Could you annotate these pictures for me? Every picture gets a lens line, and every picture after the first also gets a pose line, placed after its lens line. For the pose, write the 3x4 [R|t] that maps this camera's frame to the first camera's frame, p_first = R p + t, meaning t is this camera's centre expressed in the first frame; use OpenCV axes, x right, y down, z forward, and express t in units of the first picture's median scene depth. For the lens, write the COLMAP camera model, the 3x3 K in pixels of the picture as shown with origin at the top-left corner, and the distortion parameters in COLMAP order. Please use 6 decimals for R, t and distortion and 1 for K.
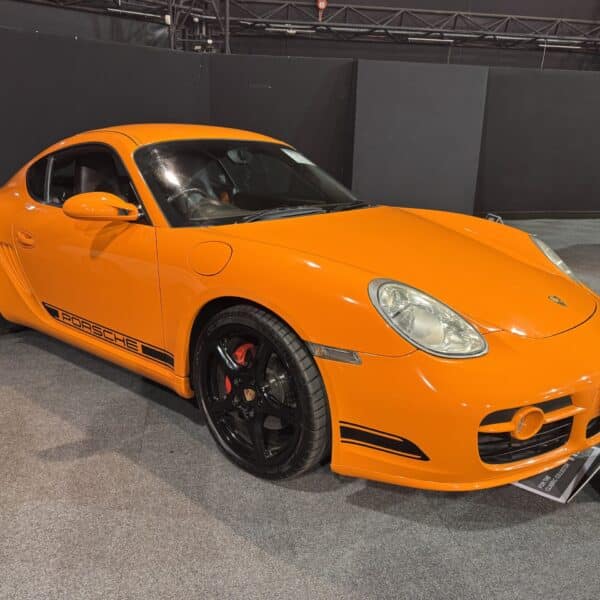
lens RADIAL K [[599.4, 0, 310.3], [0, 599.4, 299.6], [0, 0, 1]] dist [0.115436, -0.204368]
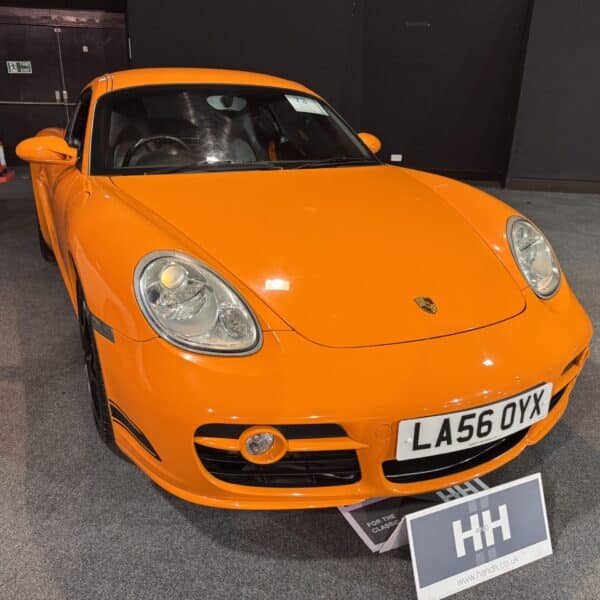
lens RADIAL K [[599.4, 0, 310.3], [0, 599.4, 299.6], [0, 0, 1]] dist [0.115436, -0.204368]
pose [[0.907630, 0.142987, -0.394668, 0.635200], [-0.107293, 0.987989, 0.111199, -0.080764], [0.405828, -0.058583, 0.912070, 0.260690]]
